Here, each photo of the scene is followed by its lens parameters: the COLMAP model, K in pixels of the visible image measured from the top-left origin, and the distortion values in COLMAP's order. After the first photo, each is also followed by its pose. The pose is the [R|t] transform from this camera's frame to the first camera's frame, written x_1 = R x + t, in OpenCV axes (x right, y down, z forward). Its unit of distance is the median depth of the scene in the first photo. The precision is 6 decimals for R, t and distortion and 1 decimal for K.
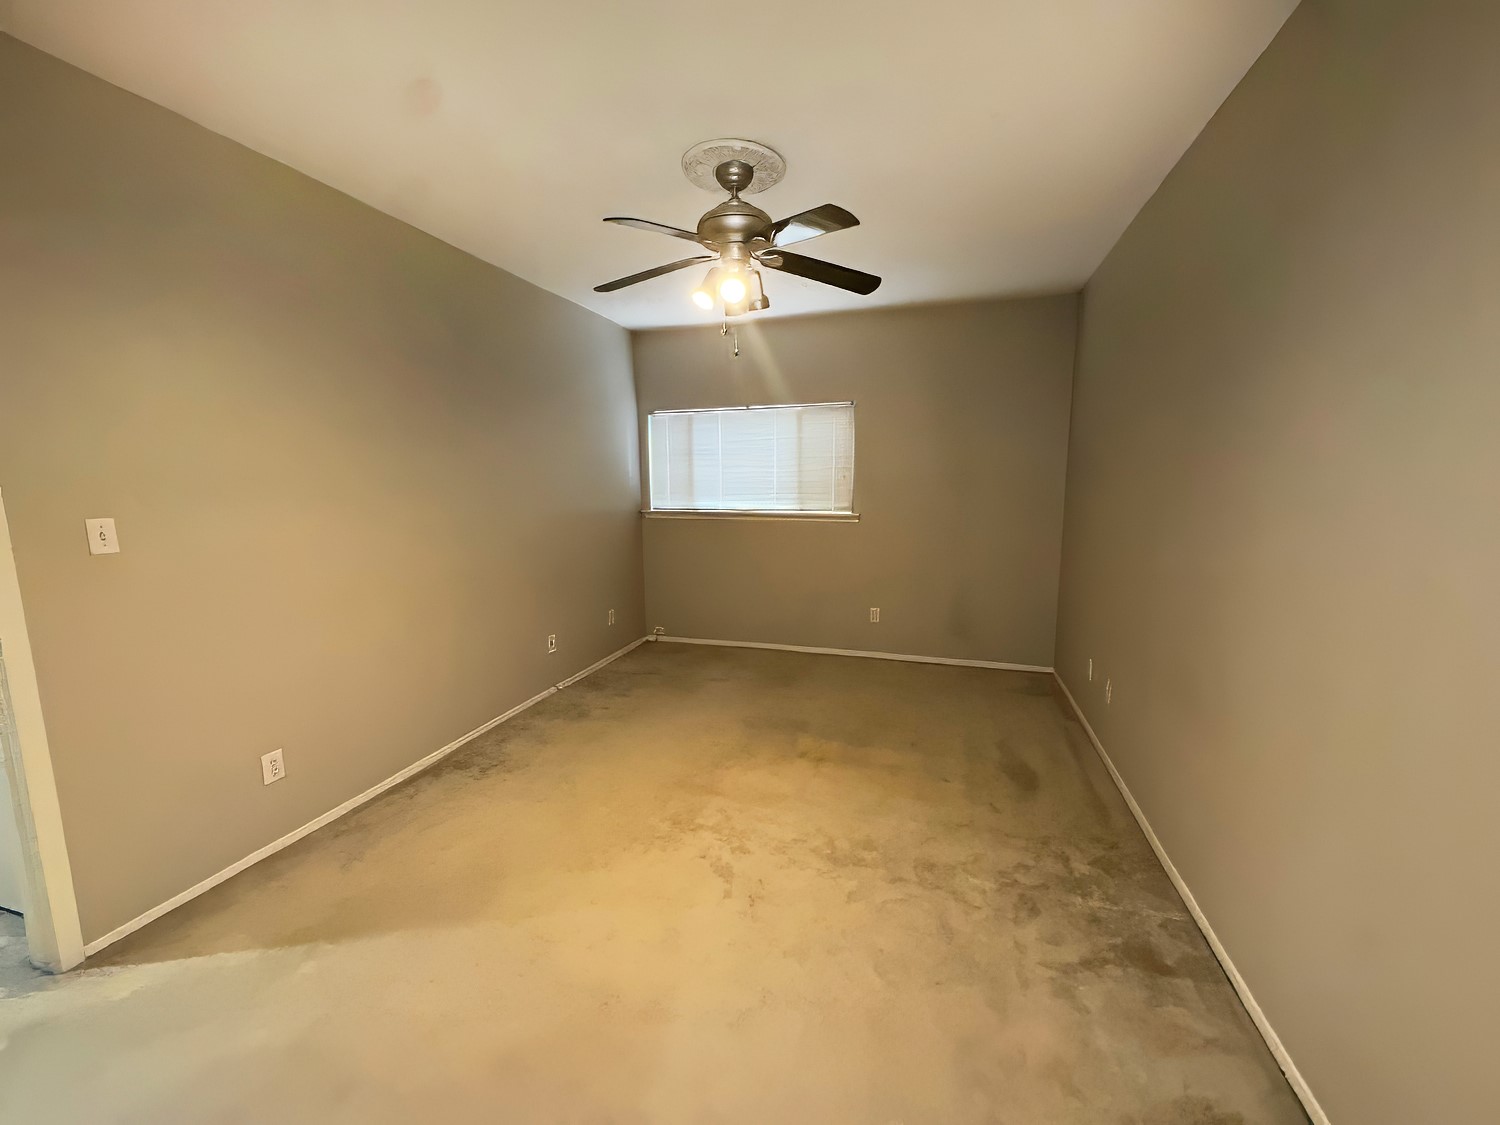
lens RADIAL K [[604.0, 0, 750.0], [0, 604.0, 562.5], [0, 0, 1]] dist [0.001440, 0.000275]
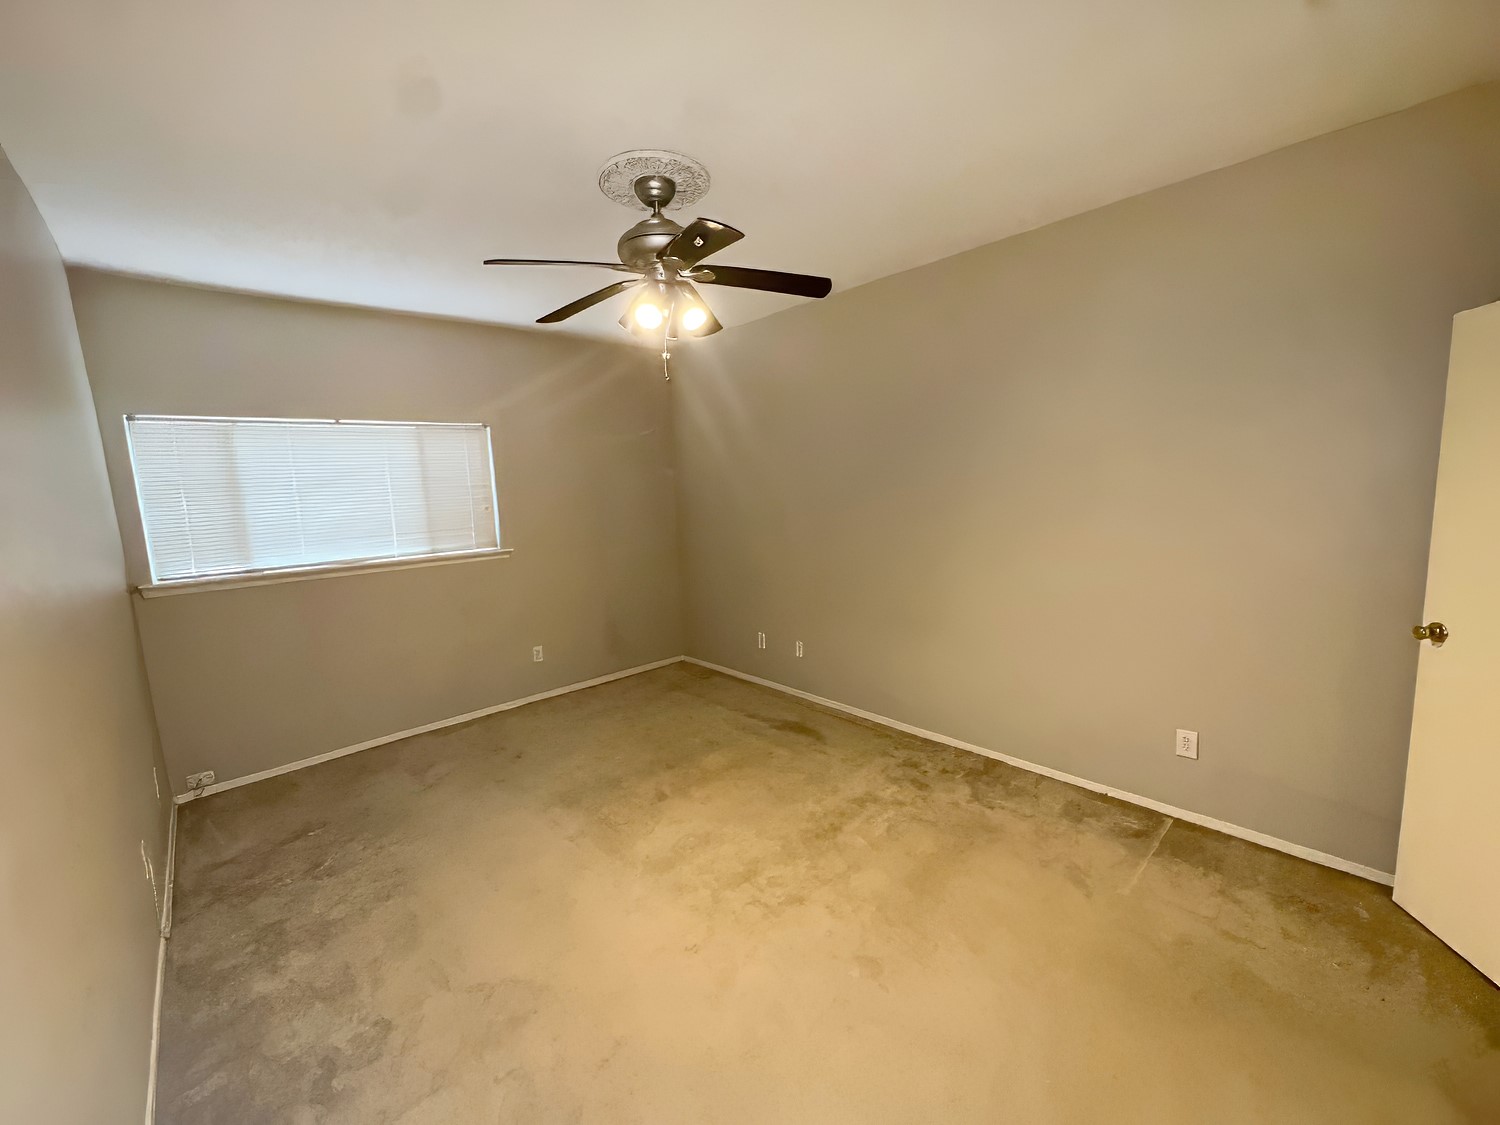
lens RADIAL K [[604.0, 0, 750.0], [0, 604.0, 562.5], [0, 0, 1]] dist [0.001440, 0.000275]
pose [[0.492011, -0.127951, 0.861135, -0.414328], [0.156809, 0.985988, 0.056910, -0.054234], [-0.856351, 0.107033, 0.505181, 0.235189]]
